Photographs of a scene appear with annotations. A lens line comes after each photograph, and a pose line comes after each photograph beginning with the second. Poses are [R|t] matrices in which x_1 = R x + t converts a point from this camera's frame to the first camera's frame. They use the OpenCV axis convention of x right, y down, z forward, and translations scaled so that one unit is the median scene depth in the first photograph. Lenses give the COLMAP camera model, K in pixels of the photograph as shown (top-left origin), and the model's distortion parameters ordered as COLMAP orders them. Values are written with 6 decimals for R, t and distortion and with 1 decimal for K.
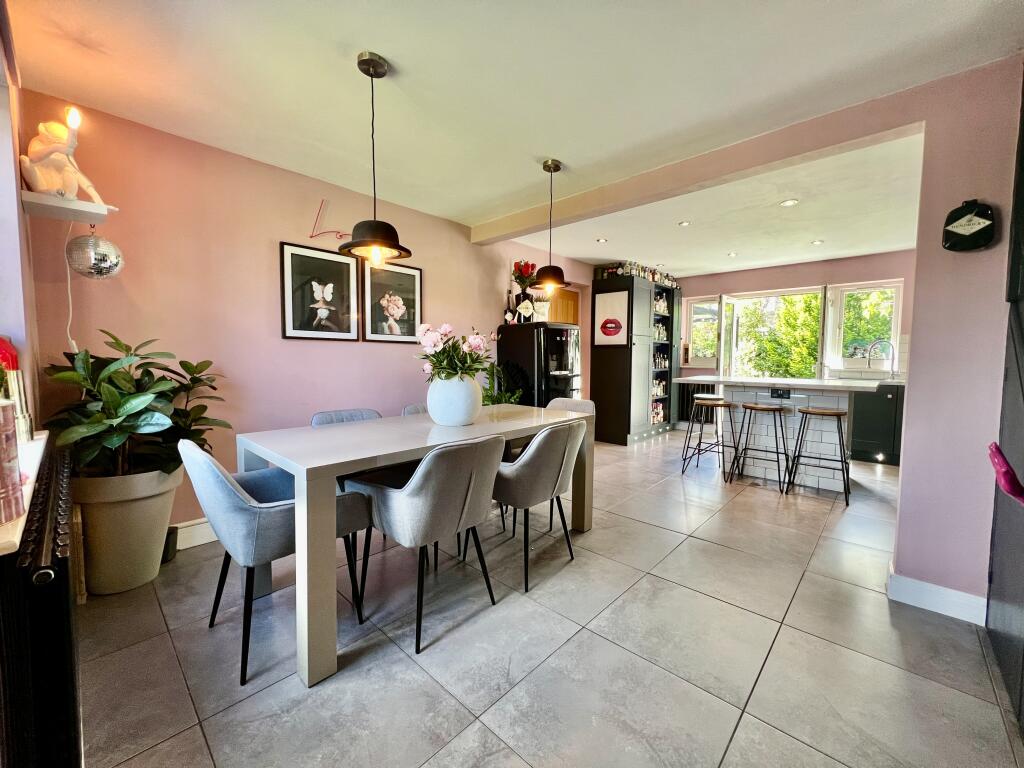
lens RADIAL K [[410.8, 0, 510.3], [0, 410.8, 382.2], [0, 0, 1]] dist [-0.002196, 0.000082]
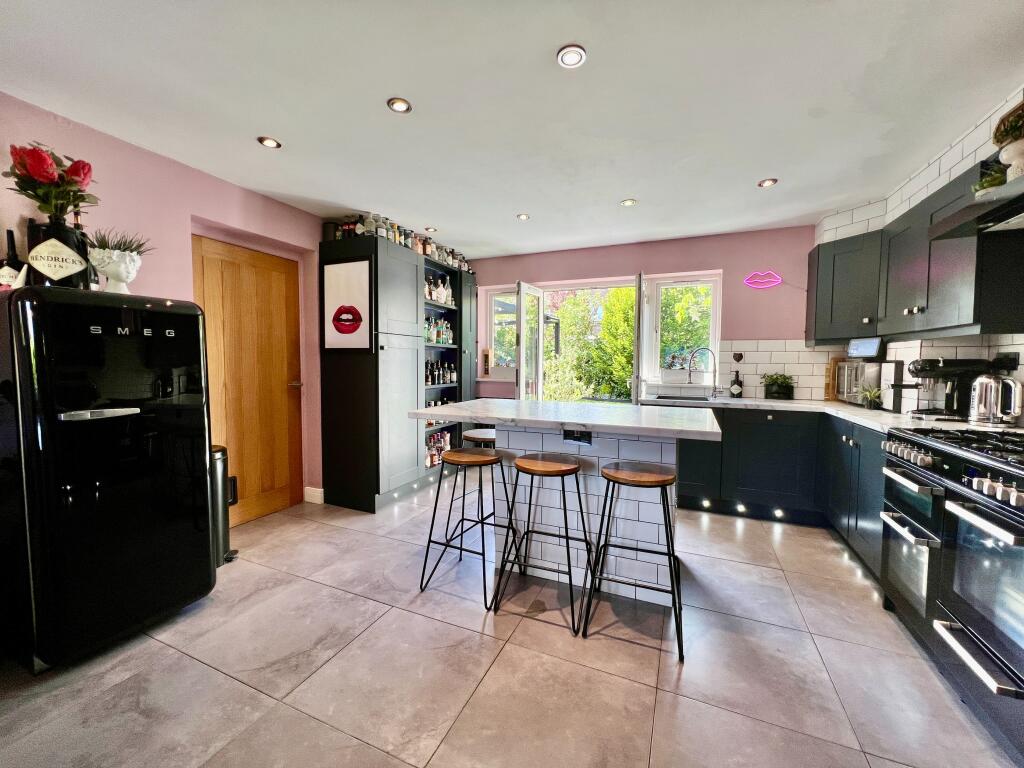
lens RADIAL K [[410.8, 0, 510.3], [0, 410.8, 382.2], [0, 0, 1]] dist [-0.002196, 0.000082]
pose [[0.942154, -0.013219, 0.334920, 0.270990], [0.017827, 0.999784, -0.010687, -0.030398], [-0.334706, 0.016040, 0.942186, 0.349260]]
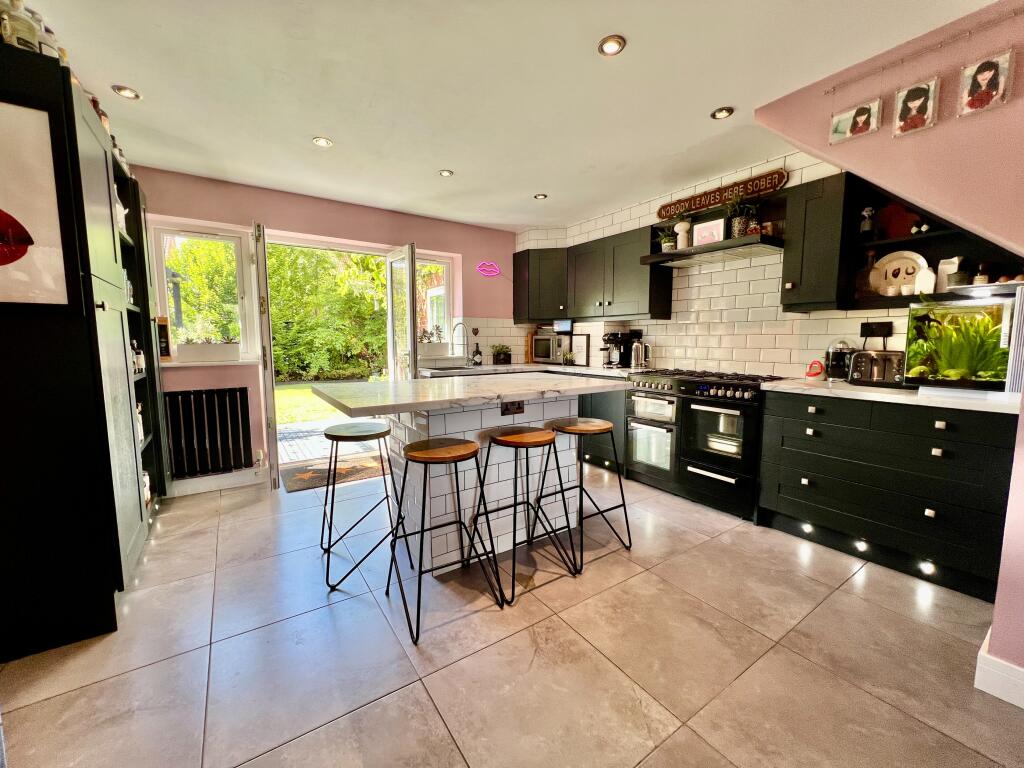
lens RADIAL K [[410.8, 0, 510.3], [0, 410.8, 382.2], [0, 0, 1]] dist [-0.002196, 0.000082]
pose [[0.220079, -0.103463, 0.969980, 0.063514], [0.065388, 0.993688, 0.091156, -0.042884], [-0.973288, 0.043364, 0.225455, 0.623596]]
